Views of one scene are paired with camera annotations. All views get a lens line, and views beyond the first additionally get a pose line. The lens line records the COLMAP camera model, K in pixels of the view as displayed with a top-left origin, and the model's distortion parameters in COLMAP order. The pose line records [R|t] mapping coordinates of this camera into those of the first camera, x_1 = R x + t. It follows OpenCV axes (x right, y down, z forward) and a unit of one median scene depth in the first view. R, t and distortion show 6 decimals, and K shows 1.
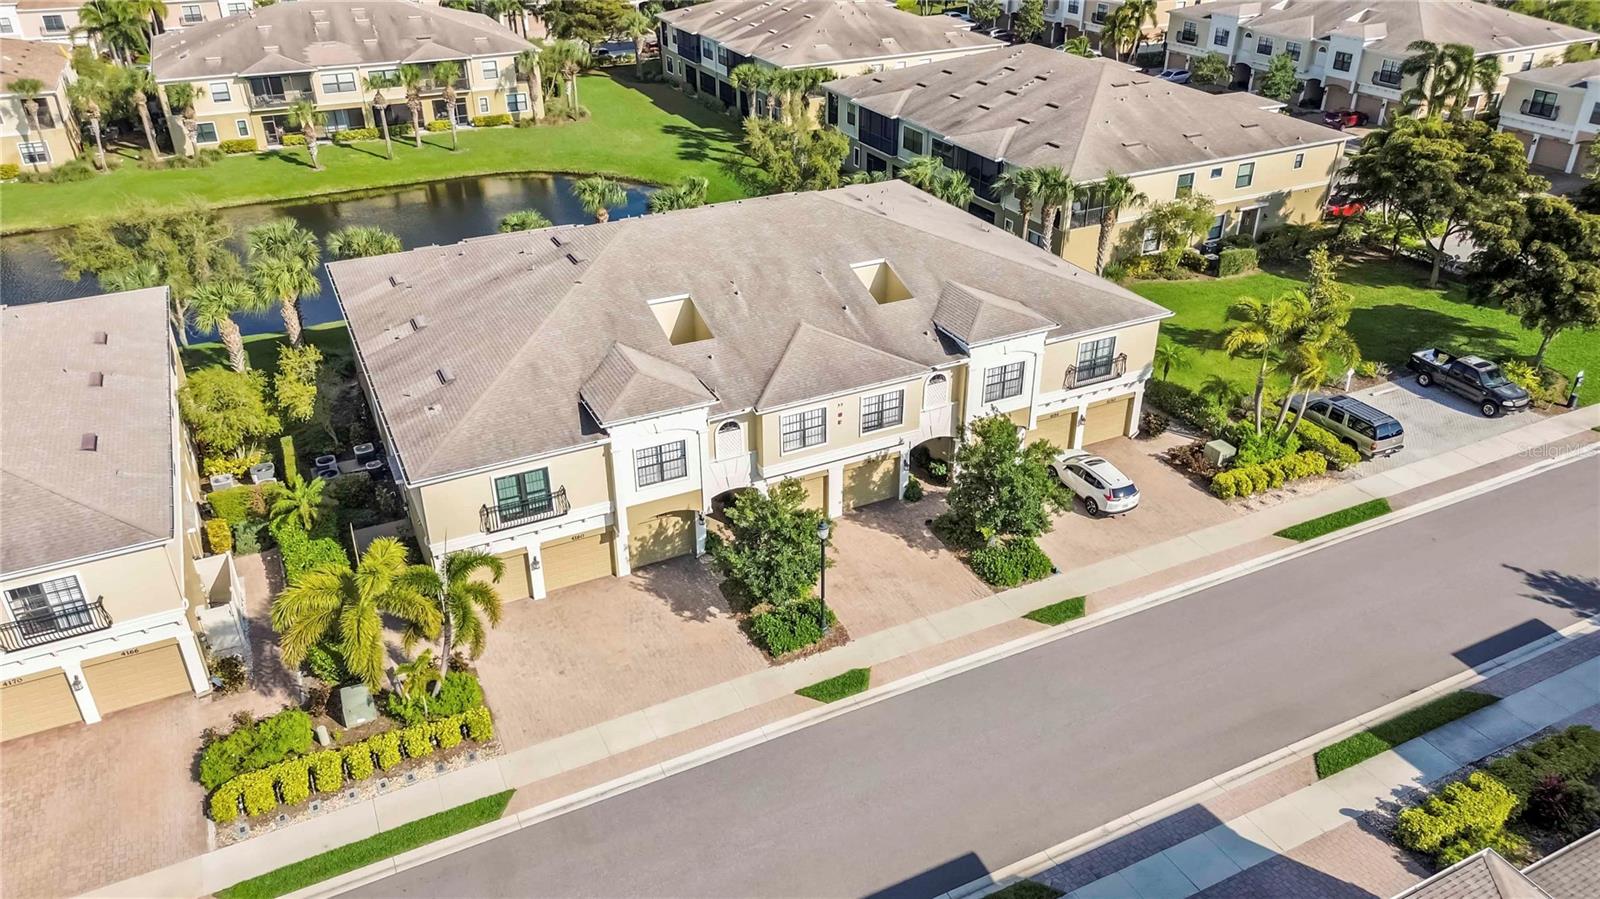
lens RADIAL K [[1149.8, 0, 800.0], [0, 1149.8, 449.5], [0, 0, 1]] dist [0.083732, -0.084298]
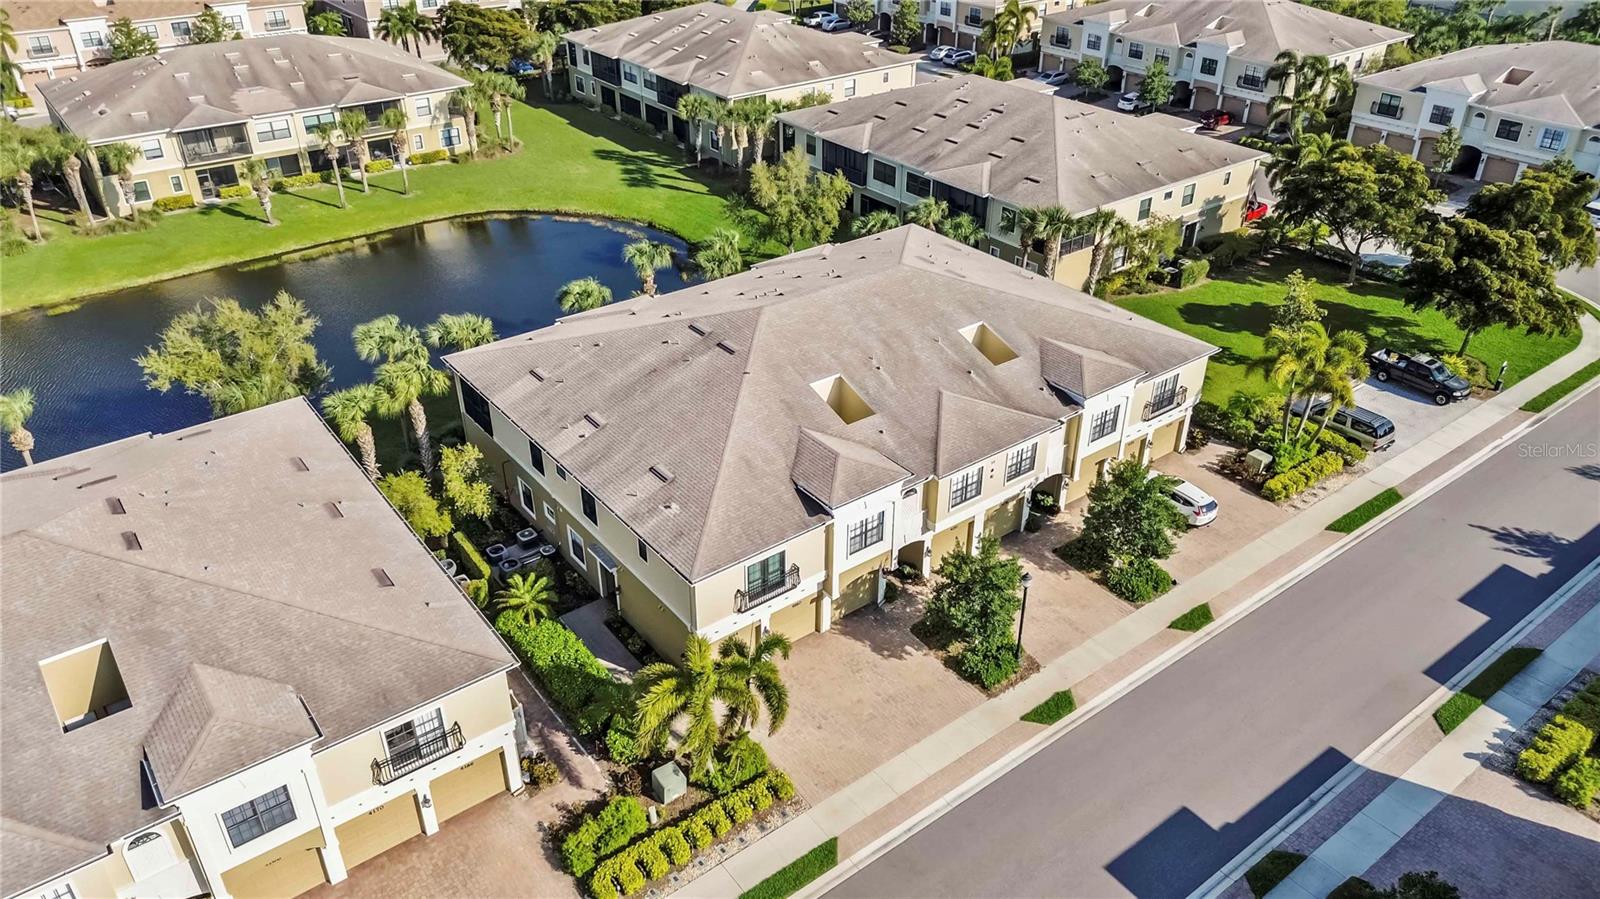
lens RADIAL K [[1149.8, 0, 800.0], [0, 1149.8, 449.5], [0, 0, 1]] dist [0.083732, -0.084298]
pose [[0.980178, -0.096408, 0.173077, -0.284084], [0.089565, 0.994874, 0.046944, -0.098966], [-0.176716, -0.030512, 0.983789, -0.085259]]
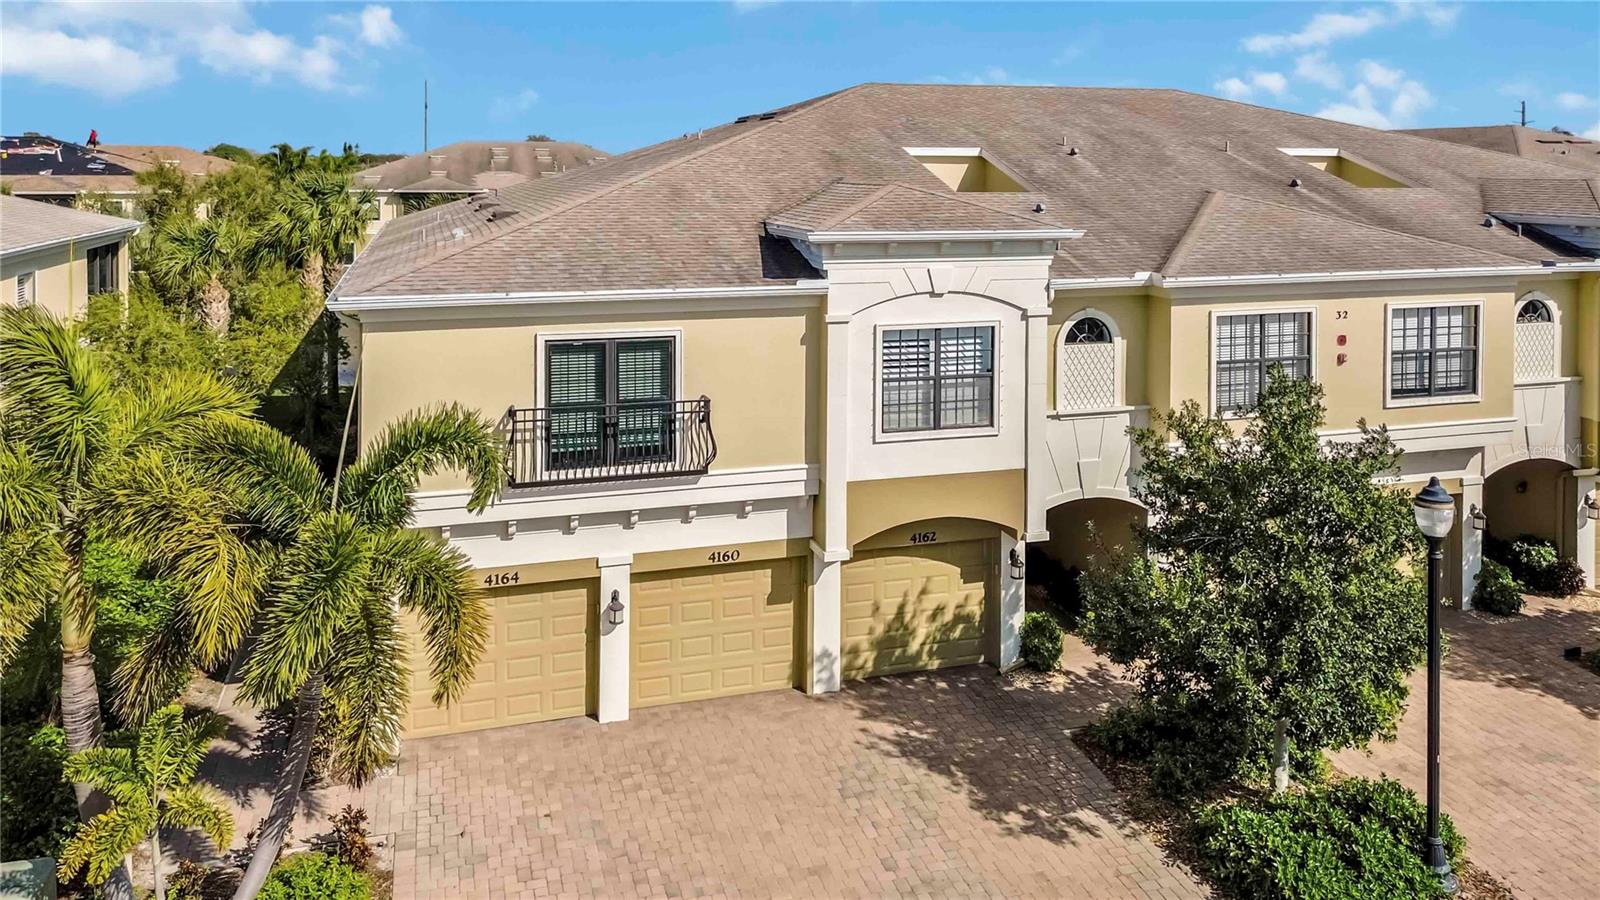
lens RADIAL K [[1215.9, 0, 796.5], [0, 1215.9, 193.4], [0, 0, 1]] dist [0.031818, -0.001719]
pose [[0.987622, 0.011768, -0.156411, -0.077815], [-0.083154, 0.884804, -0.458483, 0.120652], [0.132998, 0.465814, 0.874831, 0.434704]]
